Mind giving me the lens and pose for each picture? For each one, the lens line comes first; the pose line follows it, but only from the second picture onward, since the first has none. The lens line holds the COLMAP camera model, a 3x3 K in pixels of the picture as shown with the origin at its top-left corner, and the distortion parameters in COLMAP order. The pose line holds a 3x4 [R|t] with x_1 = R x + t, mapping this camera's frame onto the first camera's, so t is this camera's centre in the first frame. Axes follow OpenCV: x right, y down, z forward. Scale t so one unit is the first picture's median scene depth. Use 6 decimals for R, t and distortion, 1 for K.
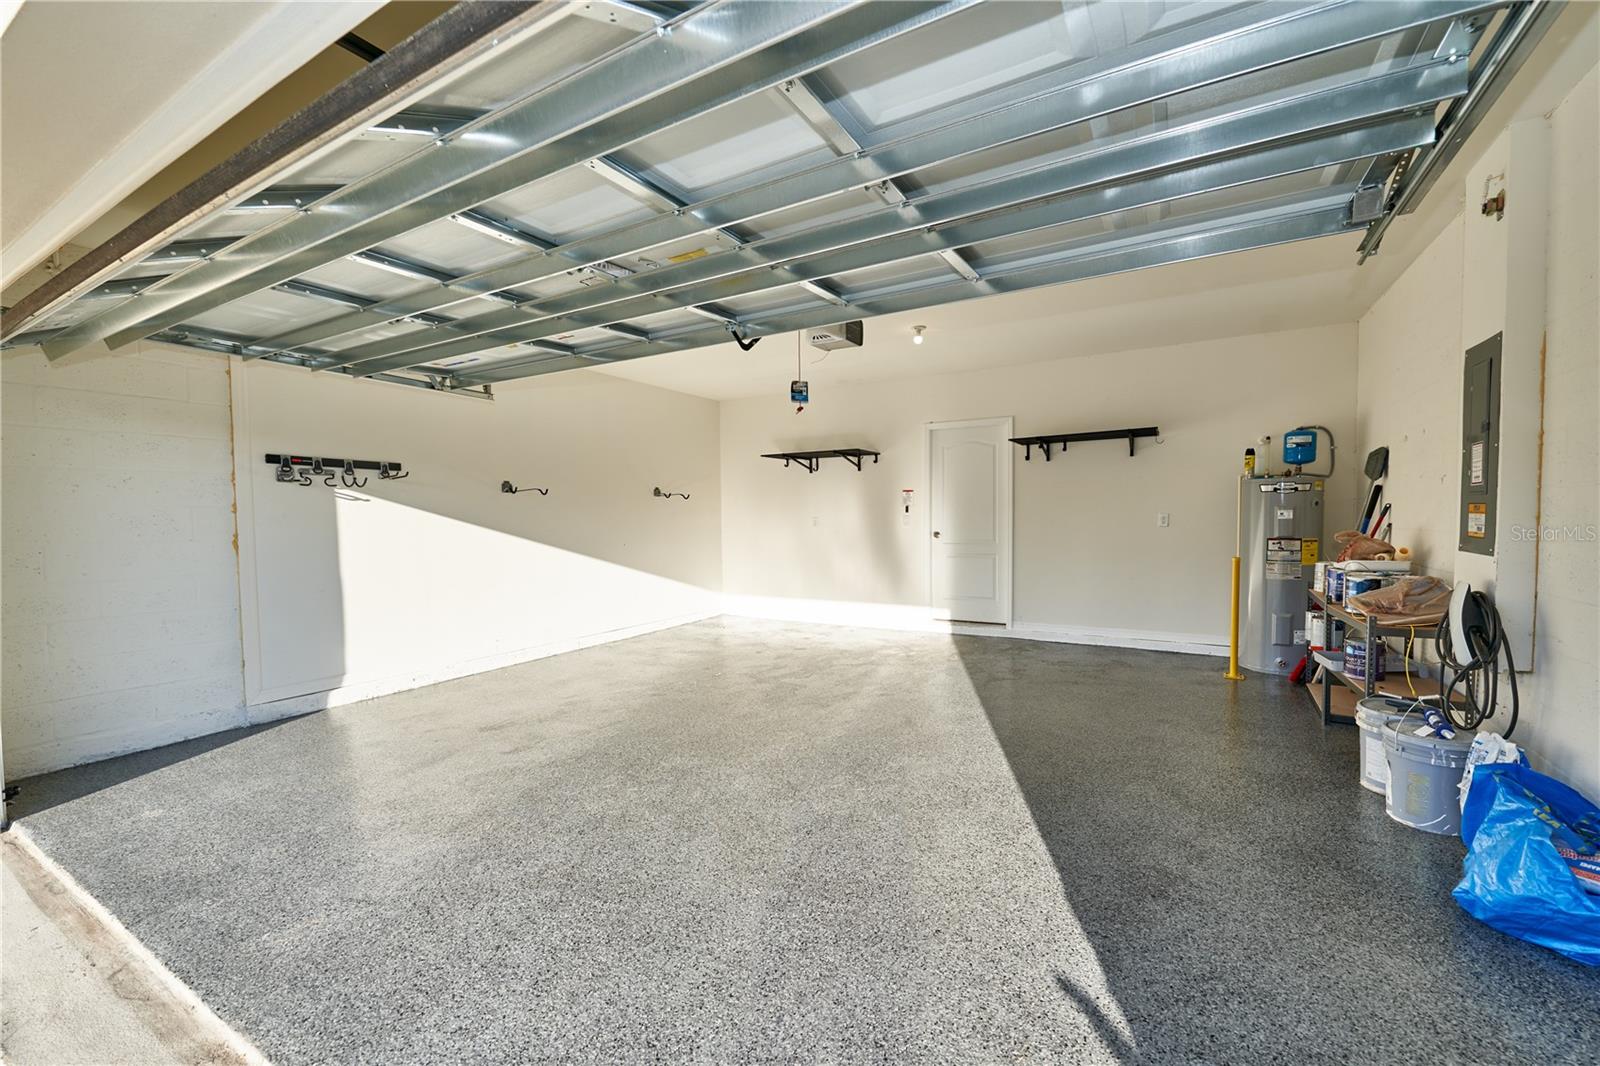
lens RADIAL K [[643.2, 0, 805.3], [0, 643.2, 538.9], [0, 0, 1]] dist [0.012124, -0.009552]
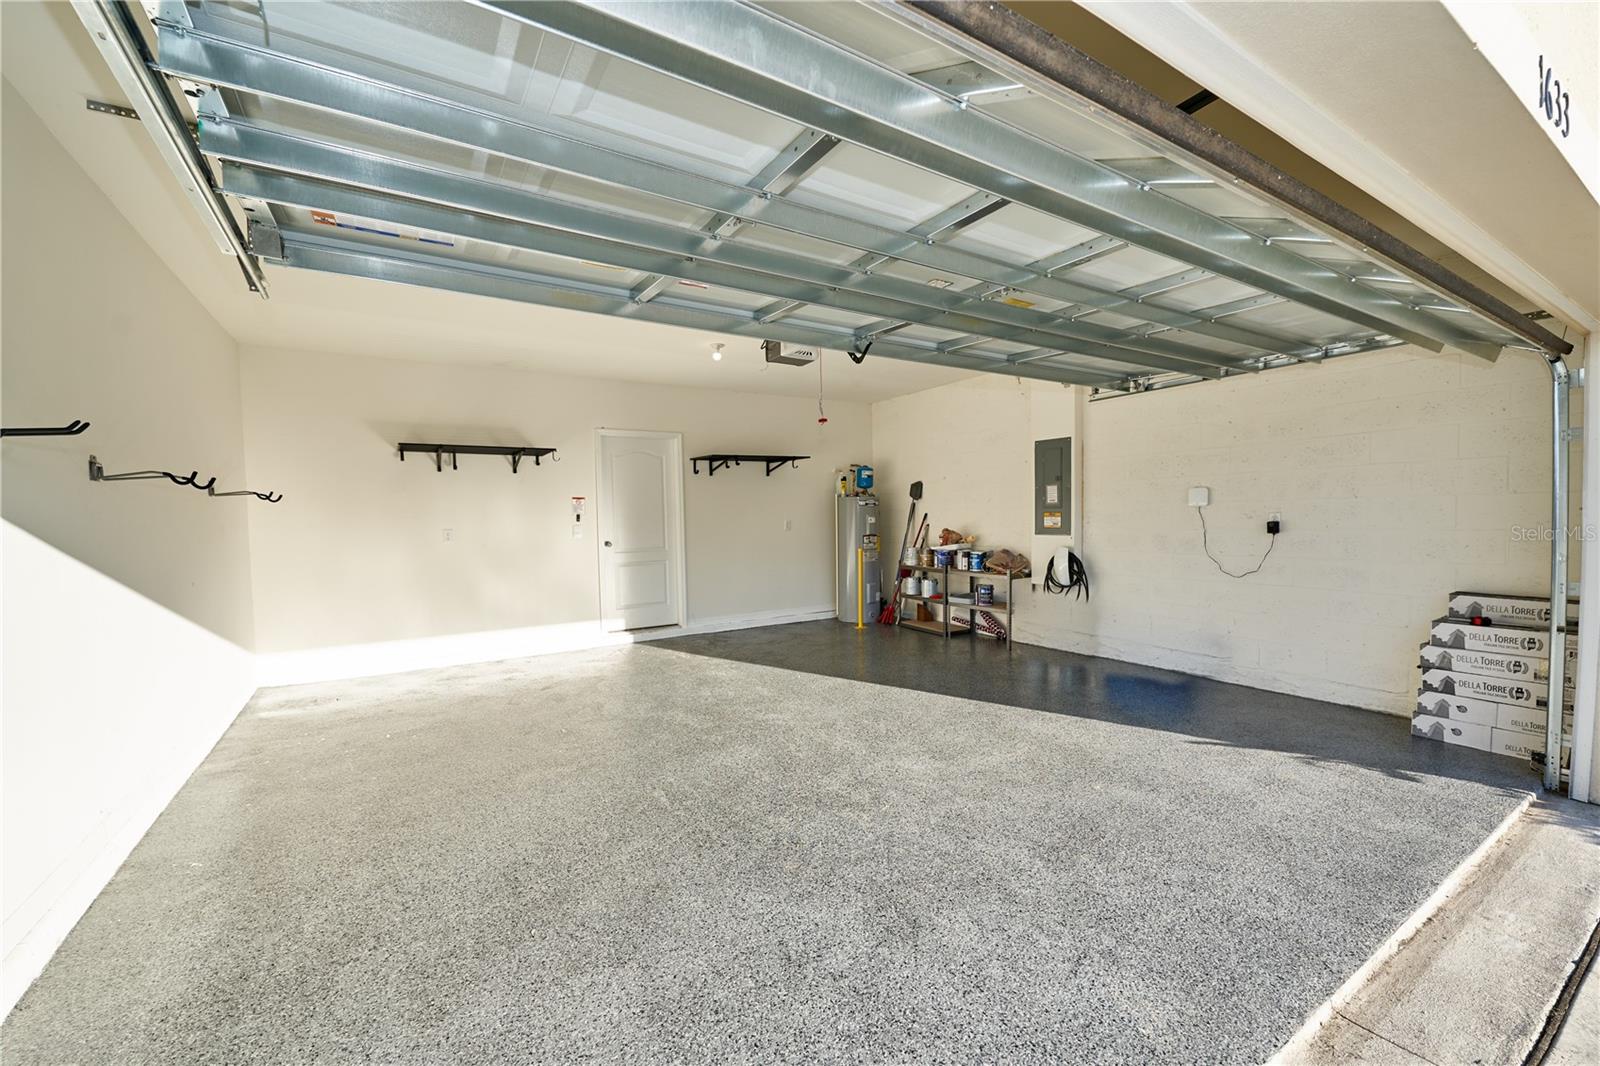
lens RADIAL K [[643.2, 0, 805.3], [0, 643.2, 538.9], [0, 0, 1]] dist [0.012124, -0.009552]
pose [[0.465389, -0.031318, 0.884552, -0.780567], [0.046743, 0.998849, 0.010772, -0.016732], [-0.883871, 0.036333, 0.466317, 0.437998]]
